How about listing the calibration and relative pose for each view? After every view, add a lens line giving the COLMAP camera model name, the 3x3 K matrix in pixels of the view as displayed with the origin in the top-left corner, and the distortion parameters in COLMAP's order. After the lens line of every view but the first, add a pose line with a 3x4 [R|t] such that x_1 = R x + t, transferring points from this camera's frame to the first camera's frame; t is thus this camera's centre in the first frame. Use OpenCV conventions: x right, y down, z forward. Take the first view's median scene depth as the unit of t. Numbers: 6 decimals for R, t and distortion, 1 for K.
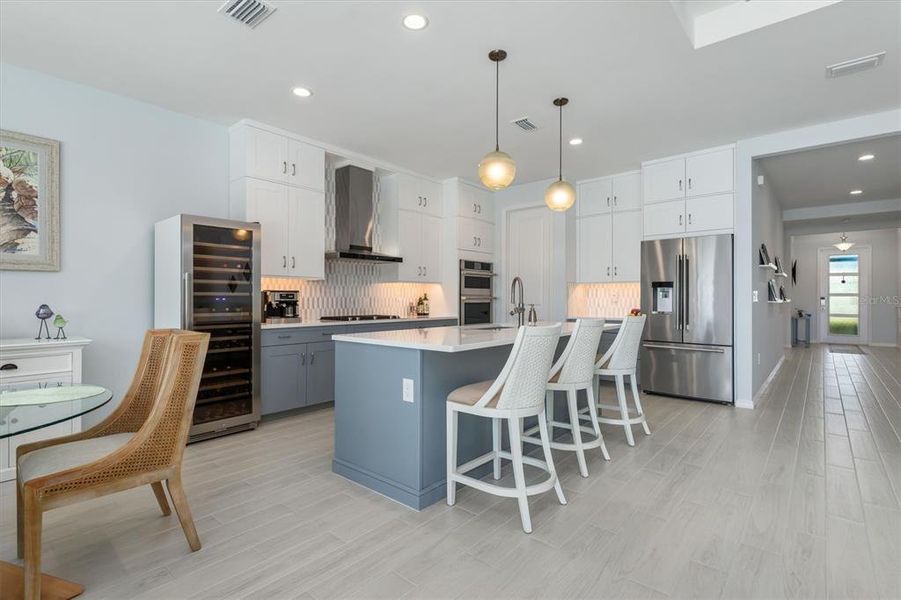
lens RADIAL K [[427.2, 0, 448.1], [0, 427.2, 295.8], [0, 0, 1]] dist [0.001143, -0.000912]
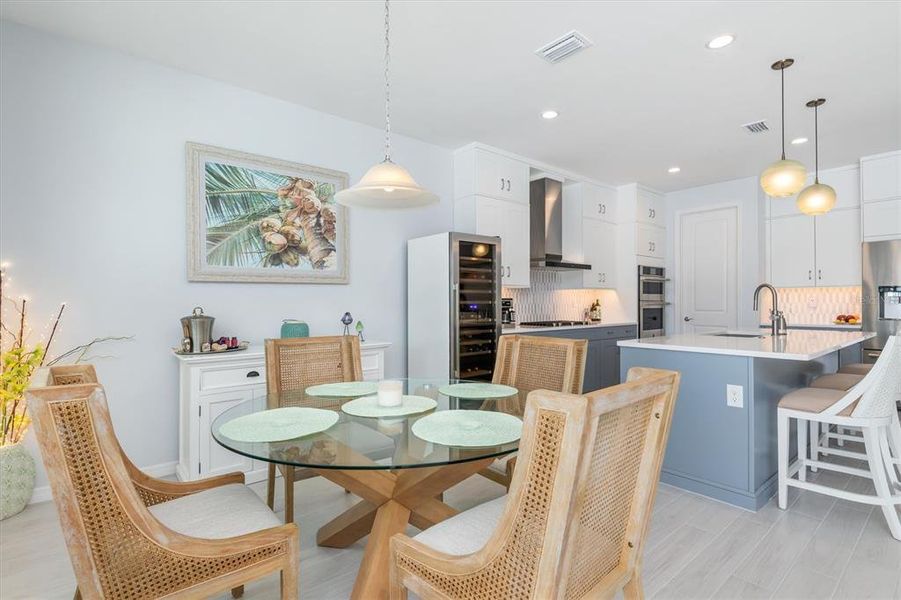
lens RADIAL K [[425.1, 0, 450.5], [0, 425.1, 300.0], [0, 0, 1]] dist [0.032100, -0.023305]
pose [[0.985853, -0.004417, -0.167555, -0.286977], [0.004739, 0.999988, 0.001521, -0.008843], [0.167546, -0.002294, 0.985862, -0.073002]]
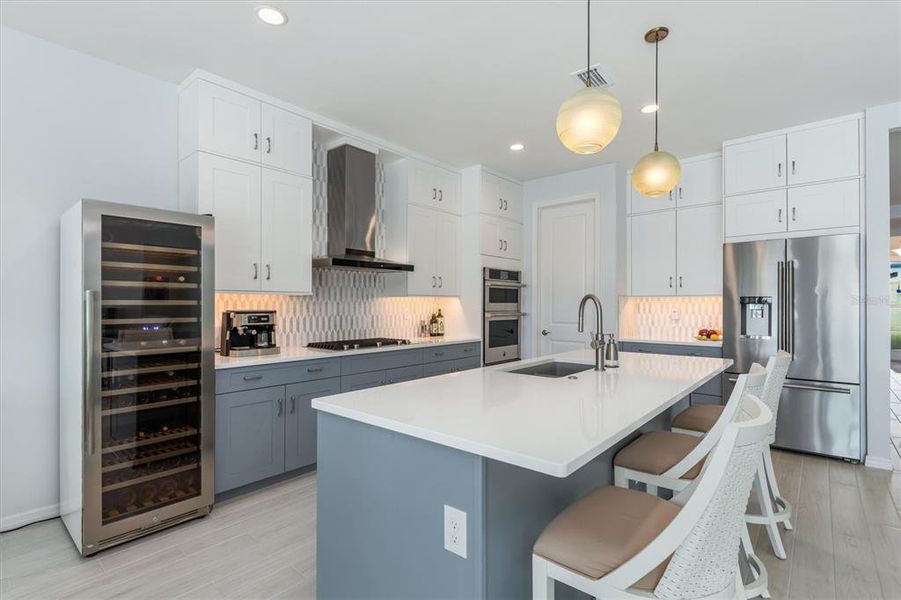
lens RADIAL K [[427.3, 0, 445.2], [0, 427.3, 303.0], [0, 0, 1]] dist [0.002870, 0.000118]
pose [[0.999990, -0.000143, -0.004511, -0.049093], [0.000153, 0.999998, 0.002177, -0.023528], [0.004511, -0.002178, 0.999987, 0.235508]]
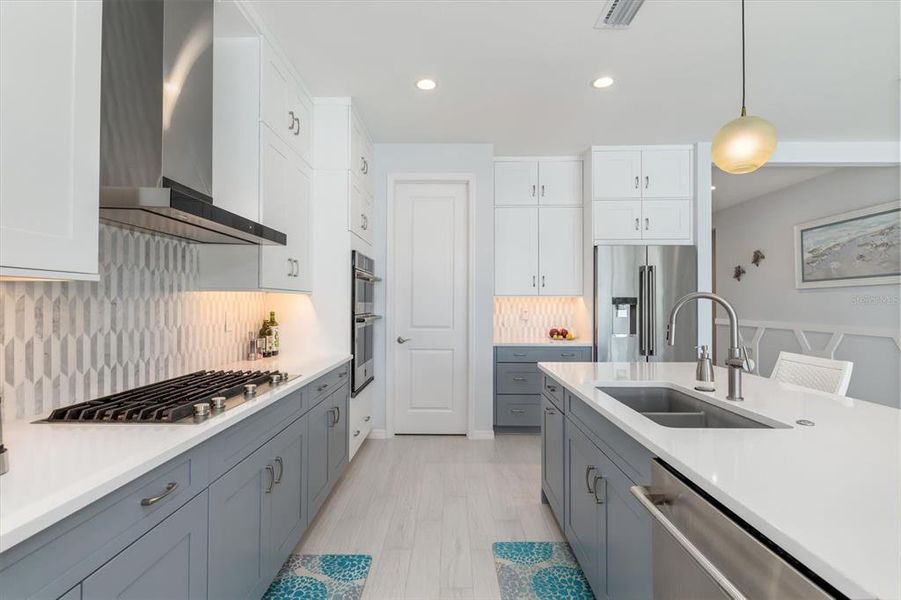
lens RADIAL K [[423.4, 0, 447.5], [0, 423.4, 299.3], [0, 0, 1]] dist [0.010551, -0.000296]
pose [[0.765408, 0.007244, 0.643505, -0.274425], [-0.005003, 0.999973, -0.005306, -0.023739], [-0.643526, 0.000842, 0.765423, 0.608170]]
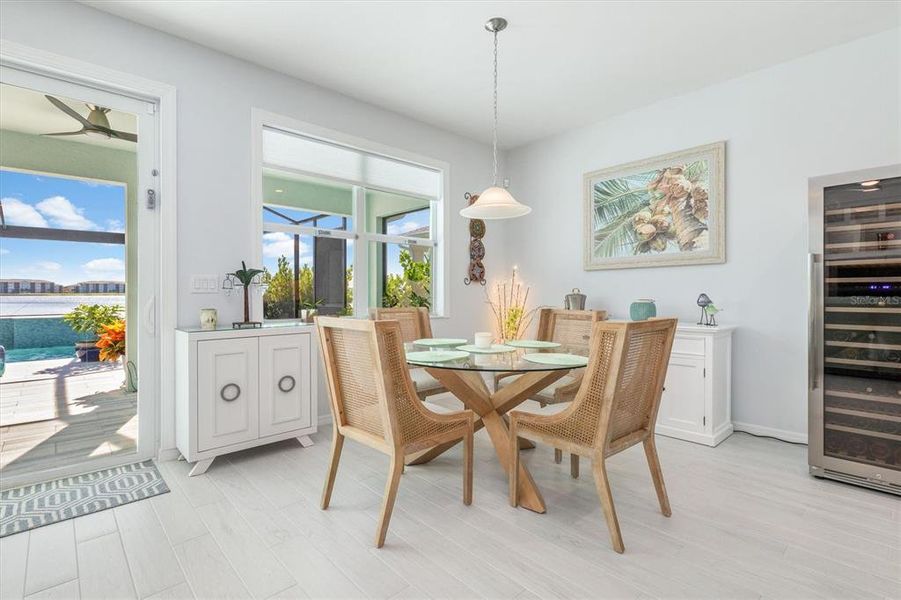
lens RADIAL K [[427.2, 0, 448.1], [0, 427.2, 295.8], [0, 0, 1]] dist [0.001143, -0.000912]
pose [[-0.113388, 0.007841, -0.993520, 0.150139], [0.008297, 0.999941, 0.006945, 0.007489], [0.993516, -0.007456, -0.113446, 0.285607]]
